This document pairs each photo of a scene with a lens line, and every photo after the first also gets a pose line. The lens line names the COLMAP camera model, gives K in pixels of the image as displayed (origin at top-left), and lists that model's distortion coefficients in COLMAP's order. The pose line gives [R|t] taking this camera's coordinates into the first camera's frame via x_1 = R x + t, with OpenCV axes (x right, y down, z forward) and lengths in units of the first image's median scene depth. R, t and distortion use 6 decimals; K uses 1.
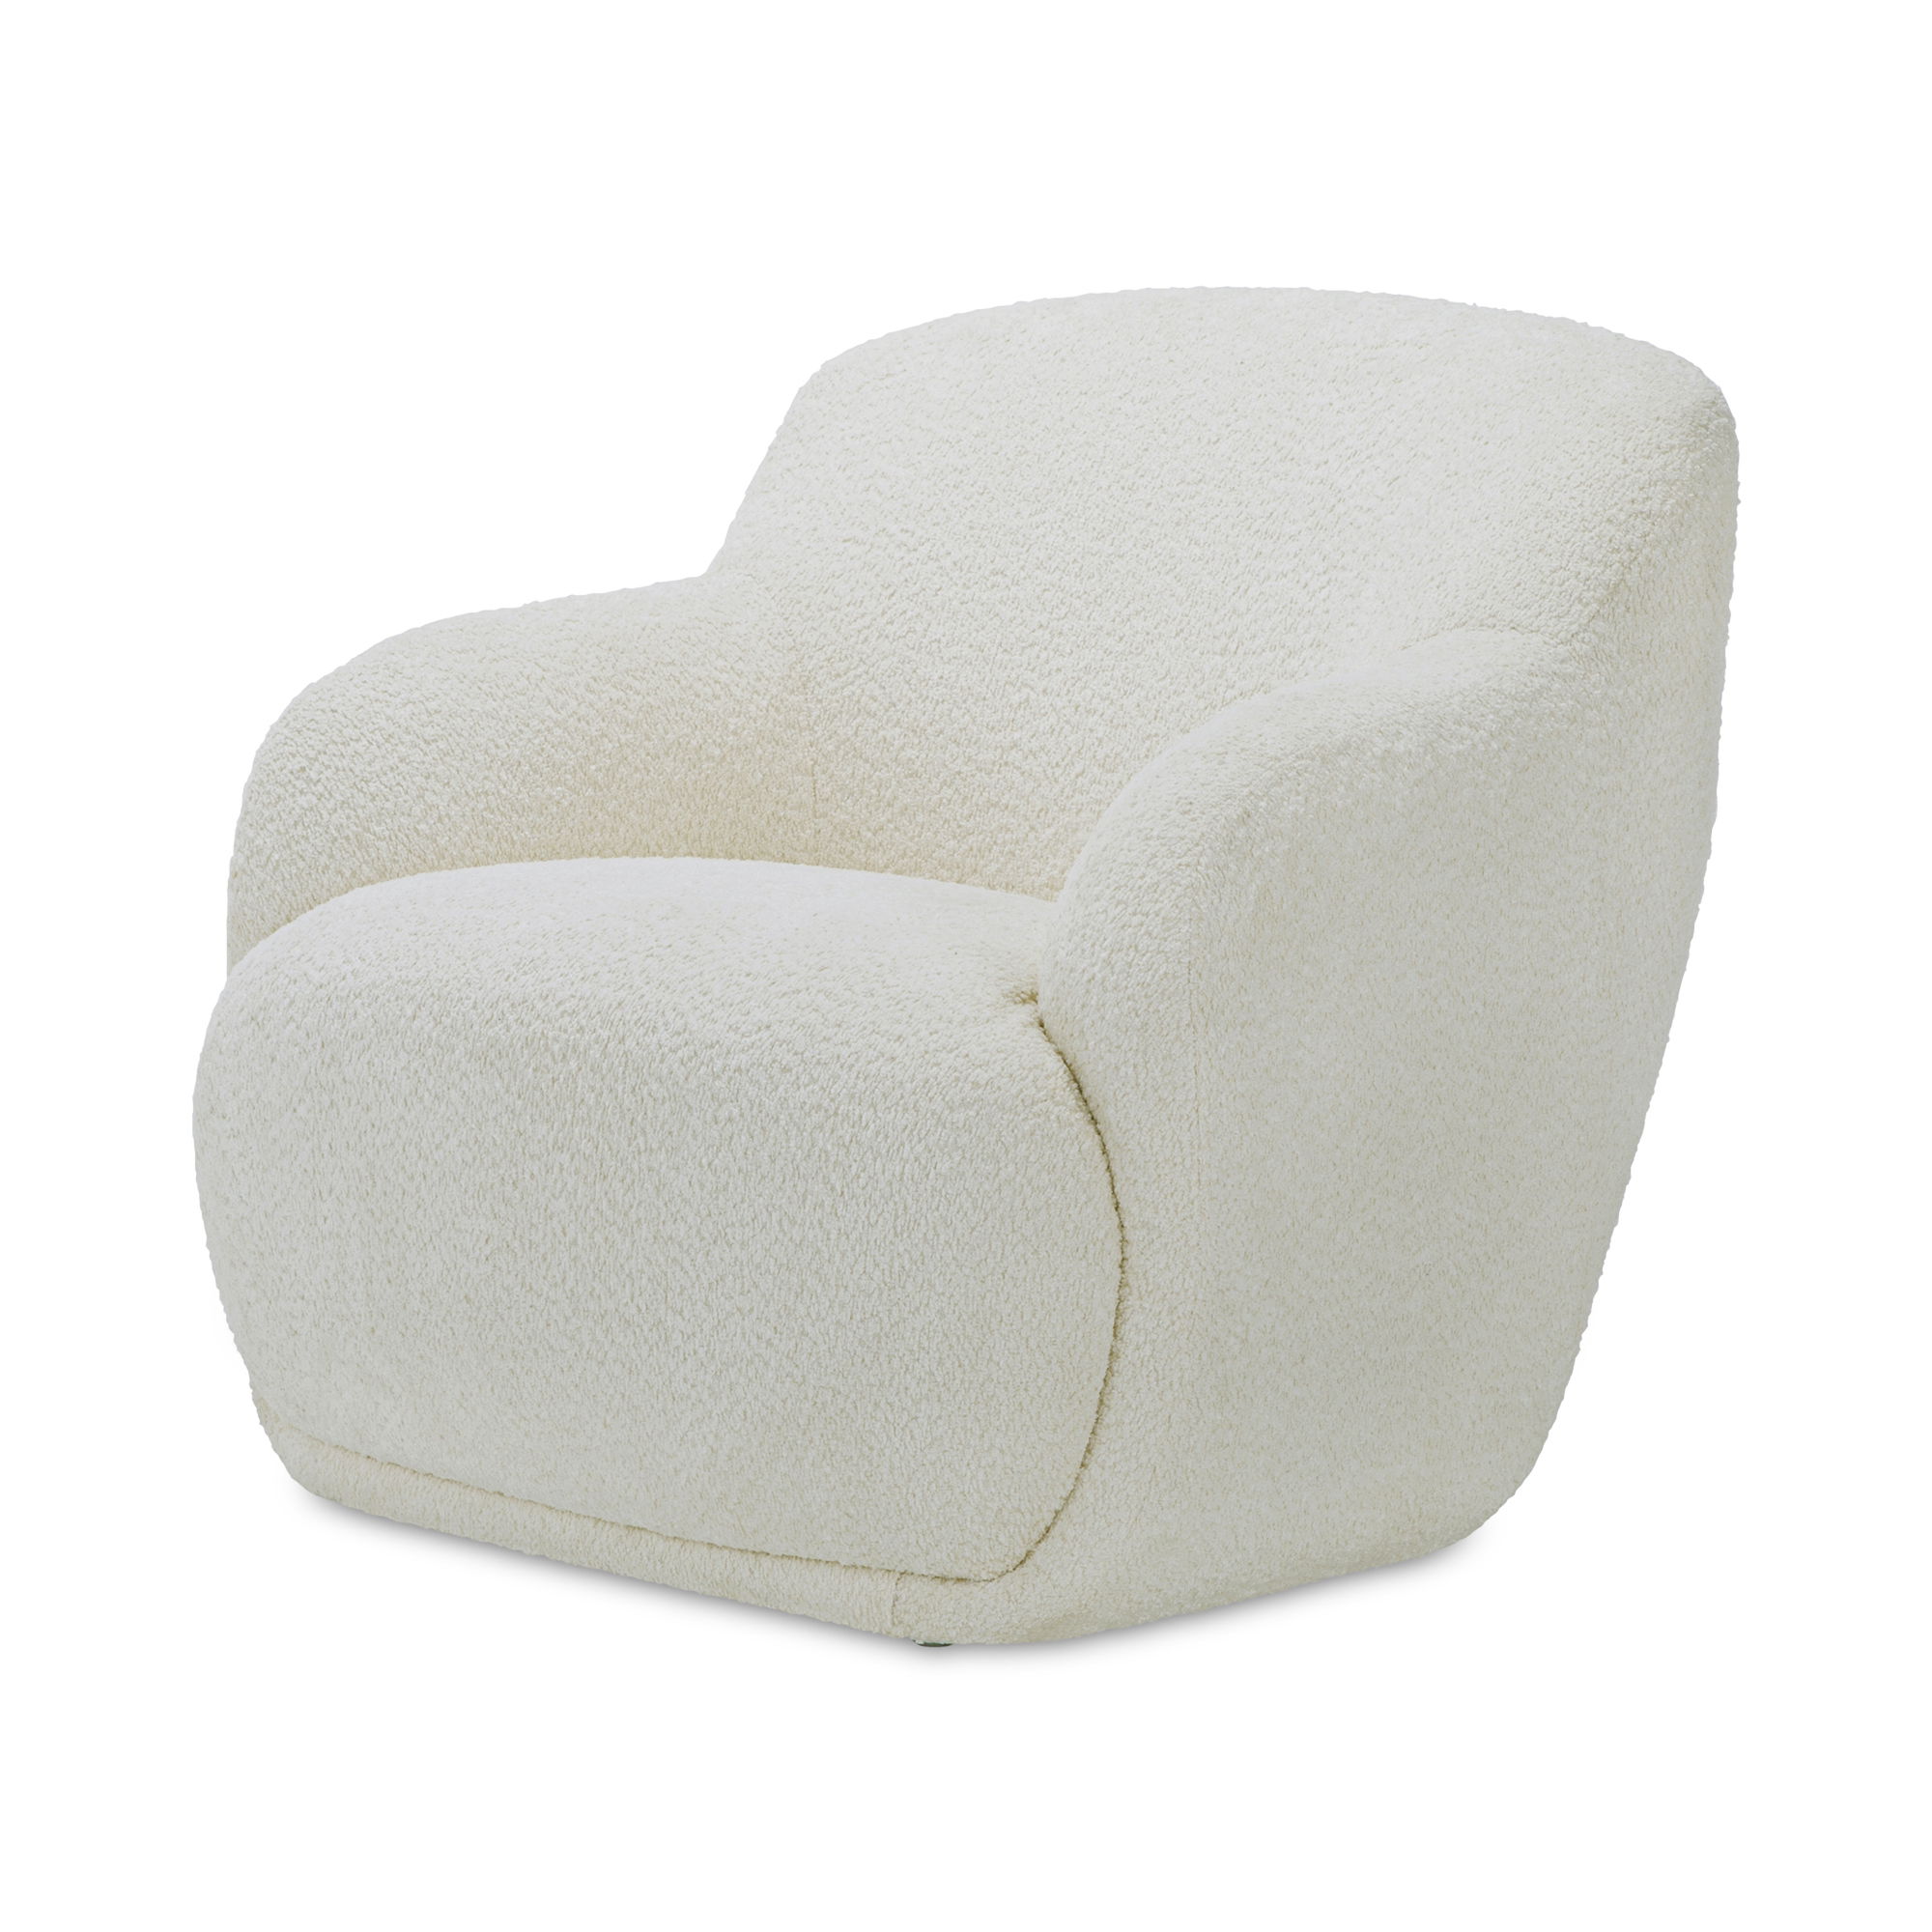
lens RADIAL K [[7428.9, 0, 957.0], [0, 7428.9, 832.8], [0, 0, 1]] dist [0.338445, 4.021048]
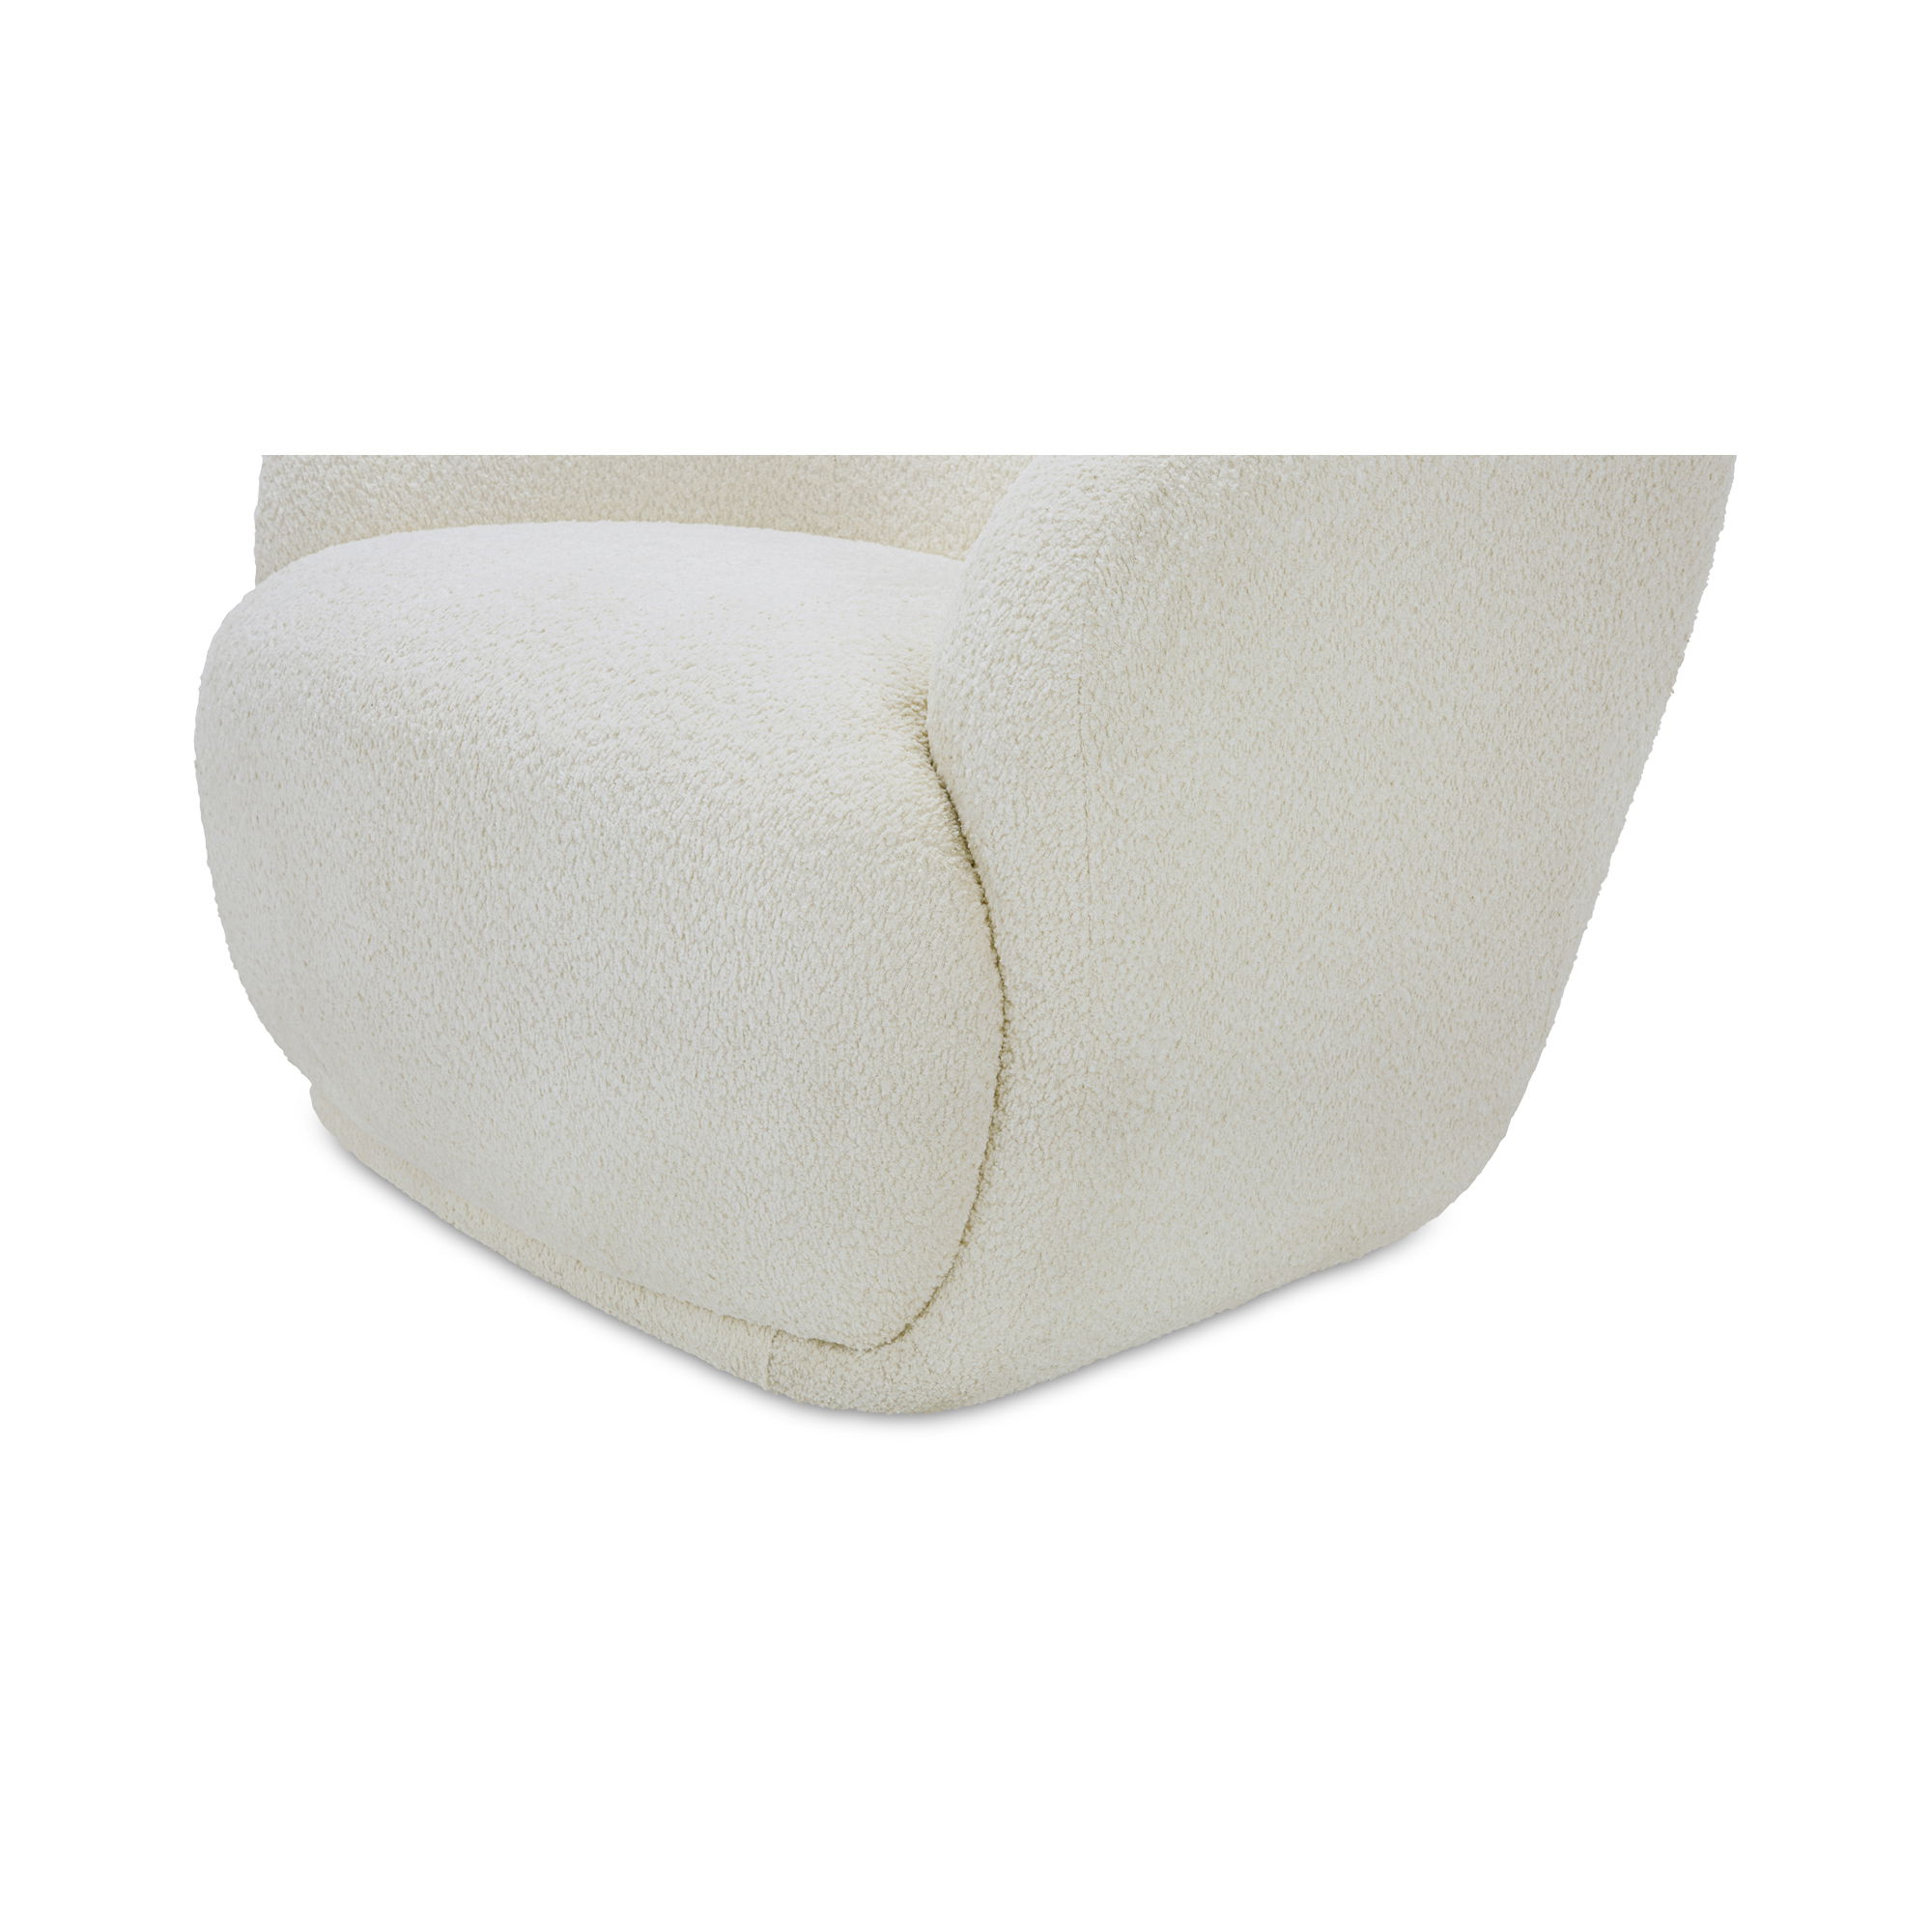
lens RADIAL K [[2720.2, 0, 966.0], [0, 2720.2, 966.0], [0, 0, 1]] dist [0.284084, 0.084917]
pose [[0.992533, 0.029129, -0.118448, 0.054295], [-0.007410, 0.983672, 0.179816, -0.005299], [0.121752, -0.177596, 0.976543, 0.687112]]
